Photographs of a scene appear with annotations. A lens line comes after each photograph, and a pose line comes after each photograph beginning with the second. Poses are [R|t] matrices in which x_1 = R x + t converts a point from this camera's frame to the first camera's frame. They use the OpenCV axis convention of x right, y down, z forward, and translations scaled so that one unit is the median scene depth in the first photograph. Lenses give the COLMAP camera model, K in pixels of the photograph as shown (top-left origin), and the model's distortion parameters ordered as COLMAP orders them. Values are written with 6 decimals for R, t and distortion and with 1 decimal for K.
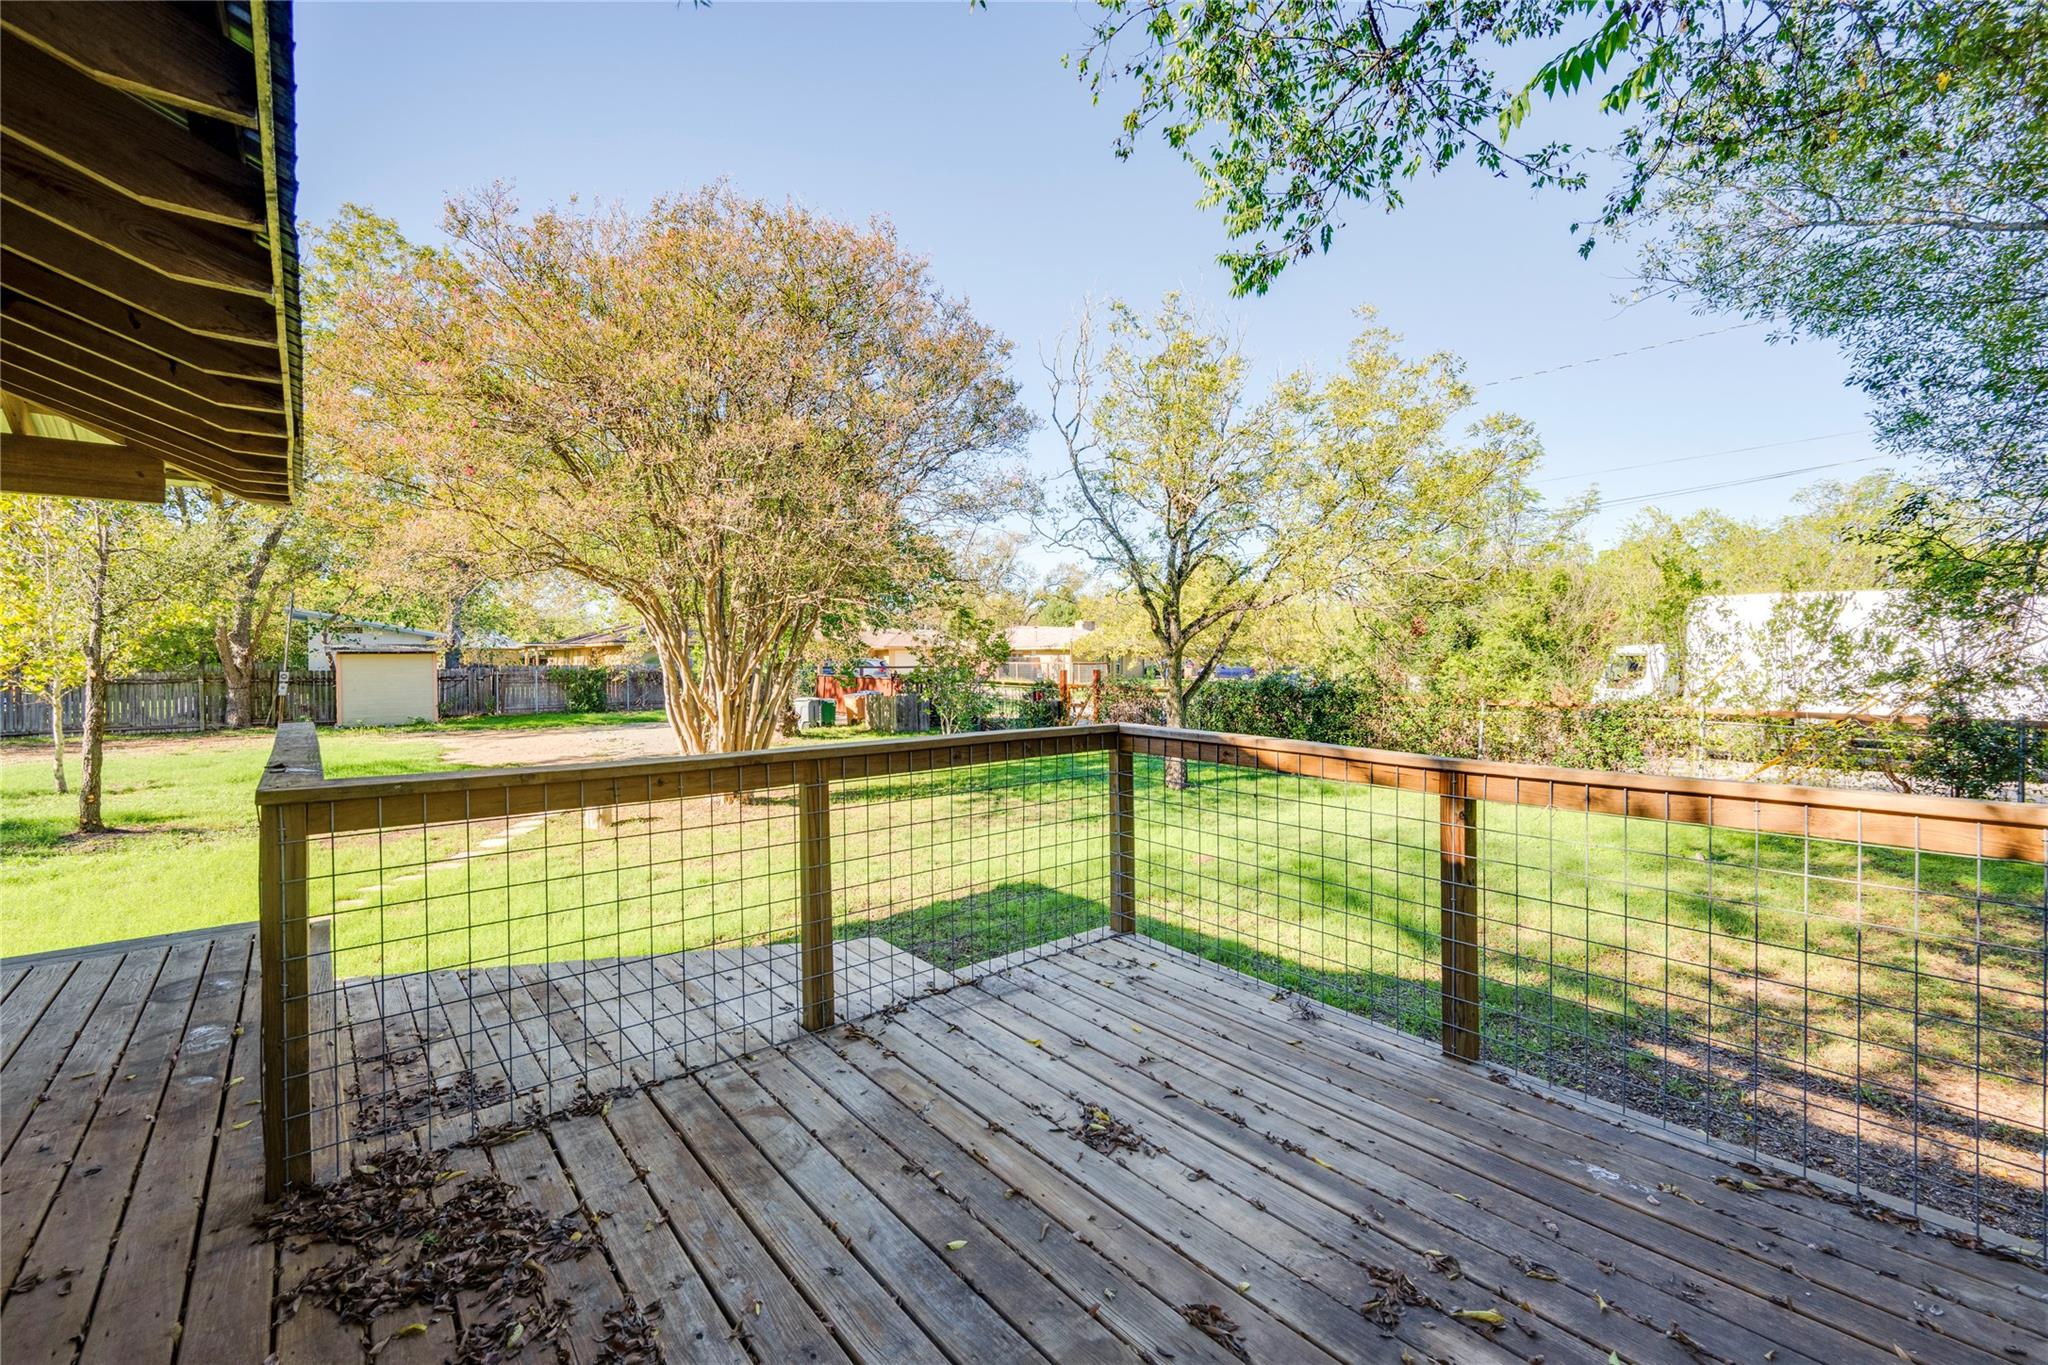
lens RADIAL K [[855.4, 0, 1020.8], [0, 855.4, 691.1], [0, 0, 1]] dist [-0.003176, 0.000837]
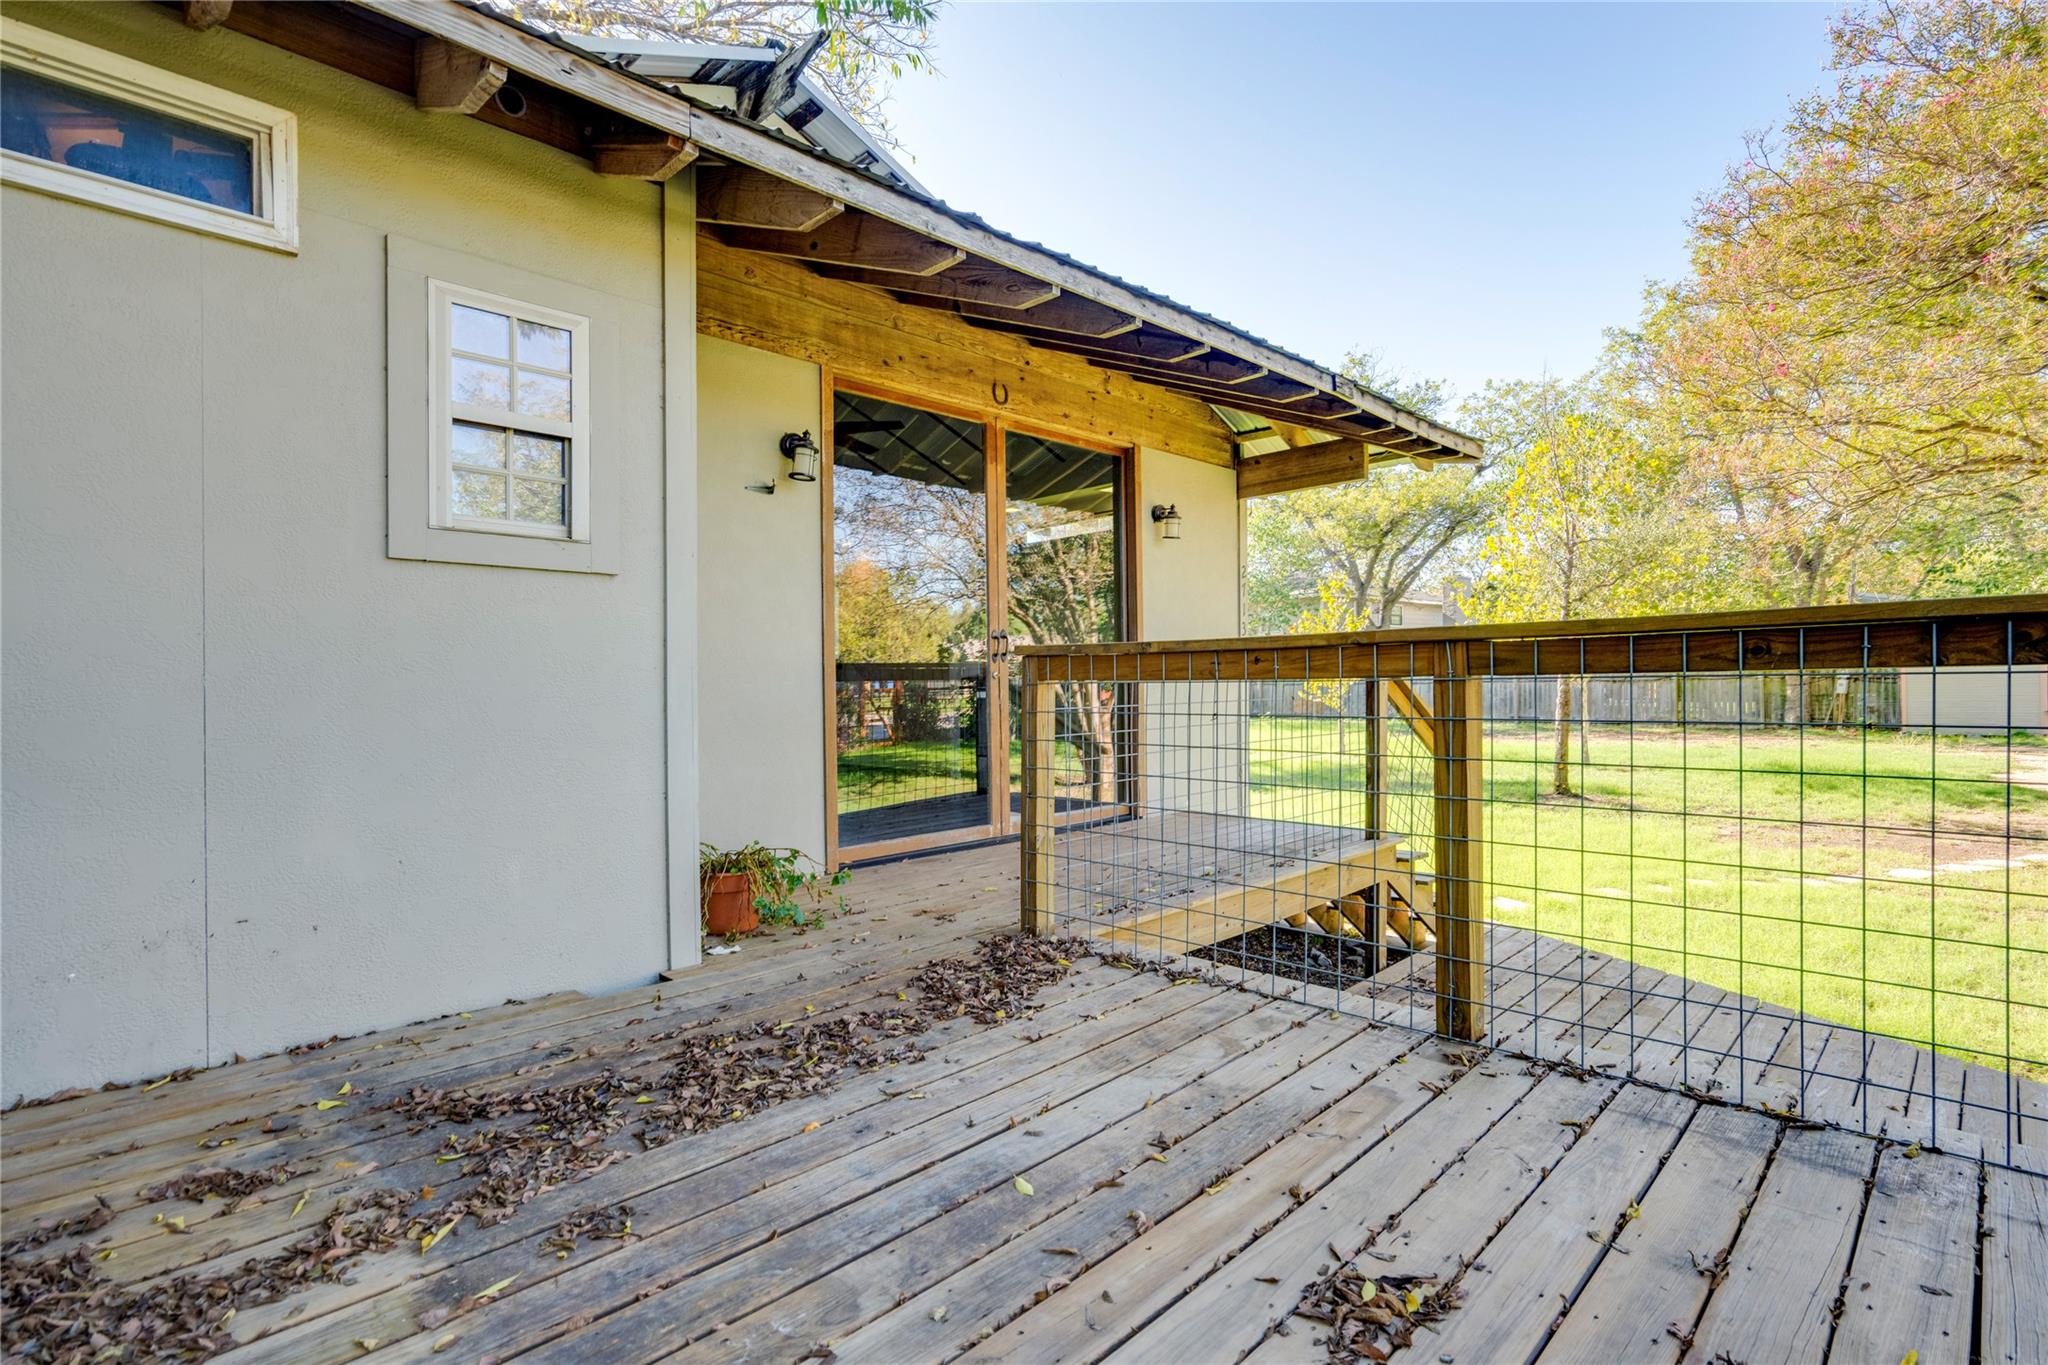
lens RADIAL K [[988.3, 0, 1019.4], [0, 988.3, 691.7], [0, 0, 1]] dist [-0.001656, -0.000187]
pose [[0.070349, 0.009657, -0.997476, 0.570655], [-0.028153, 0.999574, 0.007691, 0.133417], [0.997125, 0.027541, 0.070591, 0.643186]]
